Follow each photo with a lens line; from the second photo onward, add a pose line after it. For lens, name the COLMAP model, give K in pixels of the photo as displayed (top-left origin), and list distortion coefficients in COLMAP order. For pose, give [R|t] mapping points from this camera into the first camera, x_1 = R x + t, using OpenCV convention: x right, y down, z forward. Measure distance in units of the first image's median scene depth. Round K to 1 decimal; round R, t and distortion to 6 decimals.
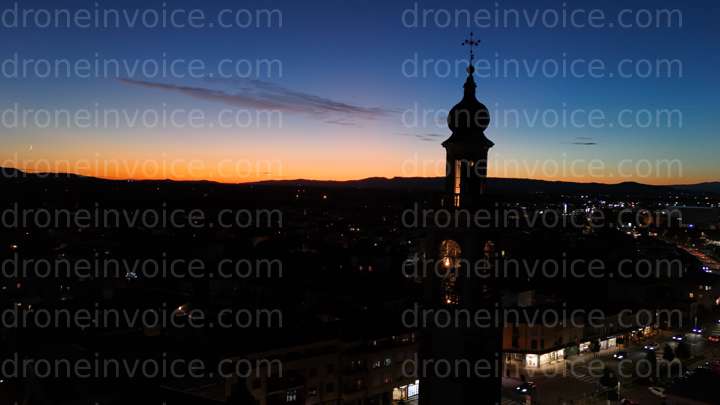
lens RADIAL K [[529.5, 0, 357.4], [0, 529.5, 192.9], [0, 0, 1]] dist [0.062216, -0.047692]
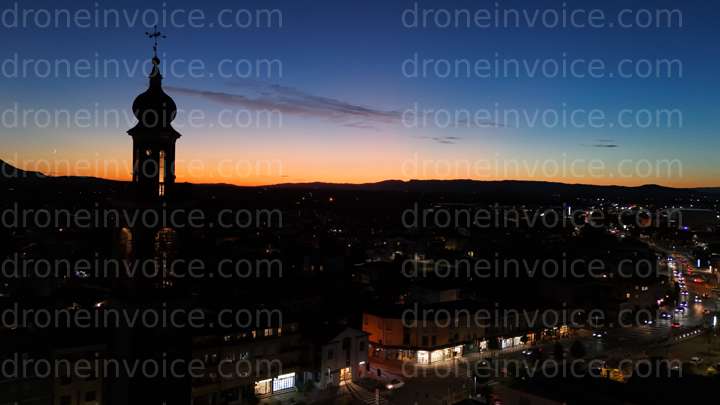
lens RADIAL K [[529.5, 0, 362.0], [0, 529.5, 201.2], [0, 0, 1]] dist [0.062216, -0.047692]
pose [[0.999392, 0.000578, -0.034866, 0.198907], [-0.000237, 0.999952, 0.009785, 0.007758], [0.034870, -0.009771, 0.999344, -0.003089]]
